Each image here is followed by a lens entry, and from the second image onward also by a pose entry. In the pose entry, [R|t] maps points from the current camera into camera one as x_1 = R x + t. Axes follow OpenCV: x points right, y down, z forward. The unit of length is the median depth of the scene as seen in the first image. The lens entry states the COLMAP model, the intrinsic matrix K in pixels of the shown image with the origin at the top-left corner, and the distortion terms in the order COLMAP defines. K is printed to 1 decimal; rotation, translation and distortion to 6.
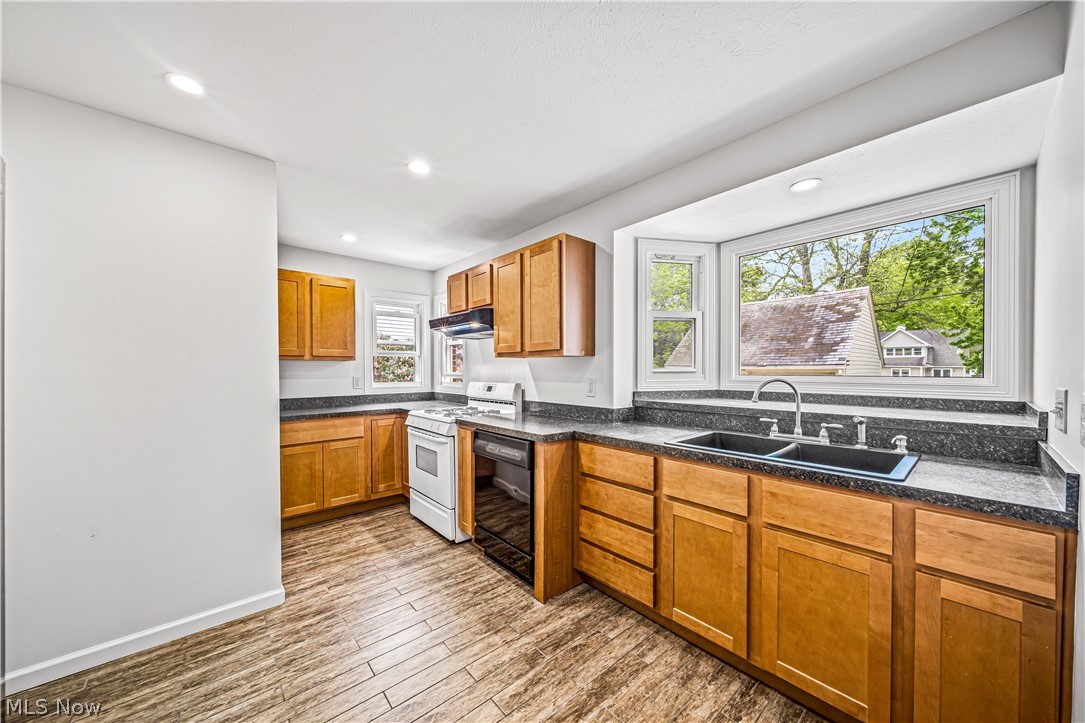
lens RADIAL K [[381.7, 0, 539.4], [0, 381.7, 380.2], [0, 0, 1]] dist [-0.000971, -0.000273]
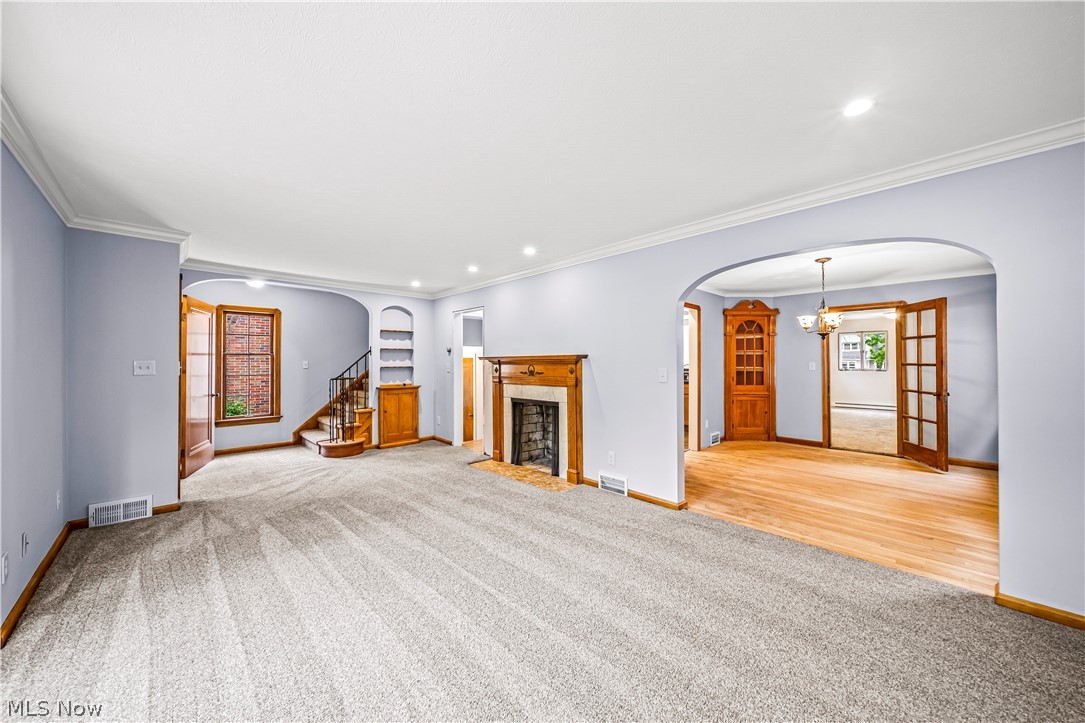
lens RADIAL K [[381.7, 0, 547.9], [0, 381.7, 361.4], [0, 0, 1]] dist [-0.000971, -0.000273]
pose [[0.998927, -0.000455, 0.046303, -0.142263], [0.001870, 0.999532, -0.030532, 0.045966], [-0.046268, 0.030586, 0.998461, -1.571200]]
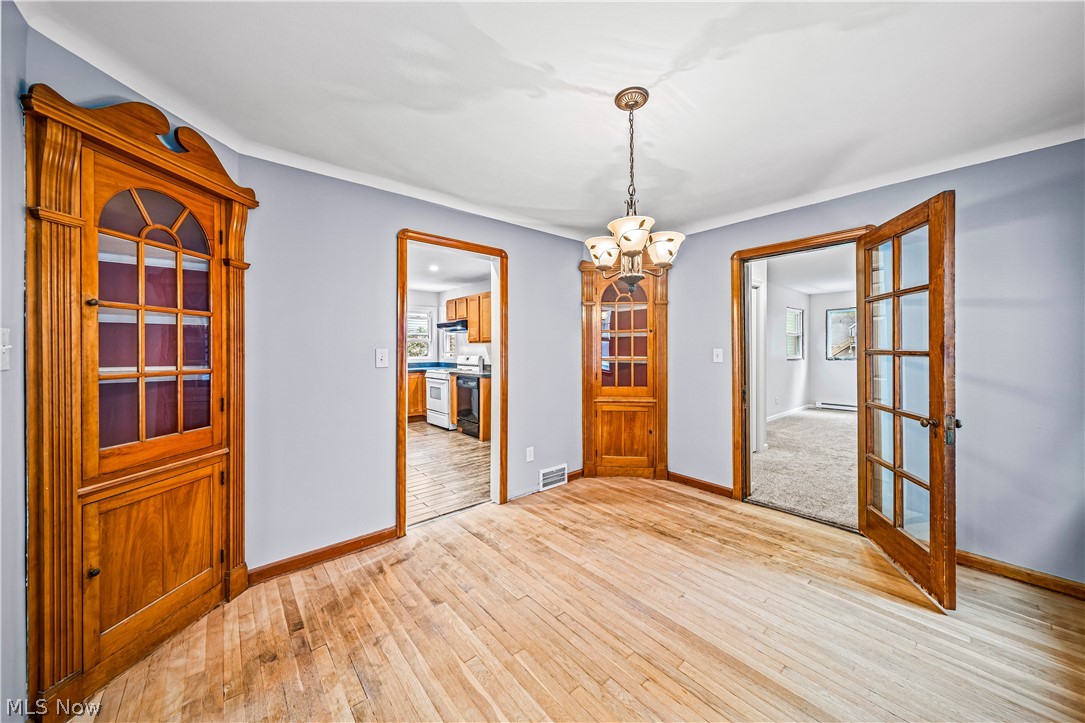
lens RADIAL K [[381.7, 0, 535.5], [0, 381.7, 351.2], [0, 0, 1]] dist [-0.000971, -0.000273]
pose [[0.999797, -0.003490, -0.019857, 0.322588], [0.003041, 0.999739, -0.022635, 0.035453], [0.019931, 0.022570, 0.999547, -1.191713]]
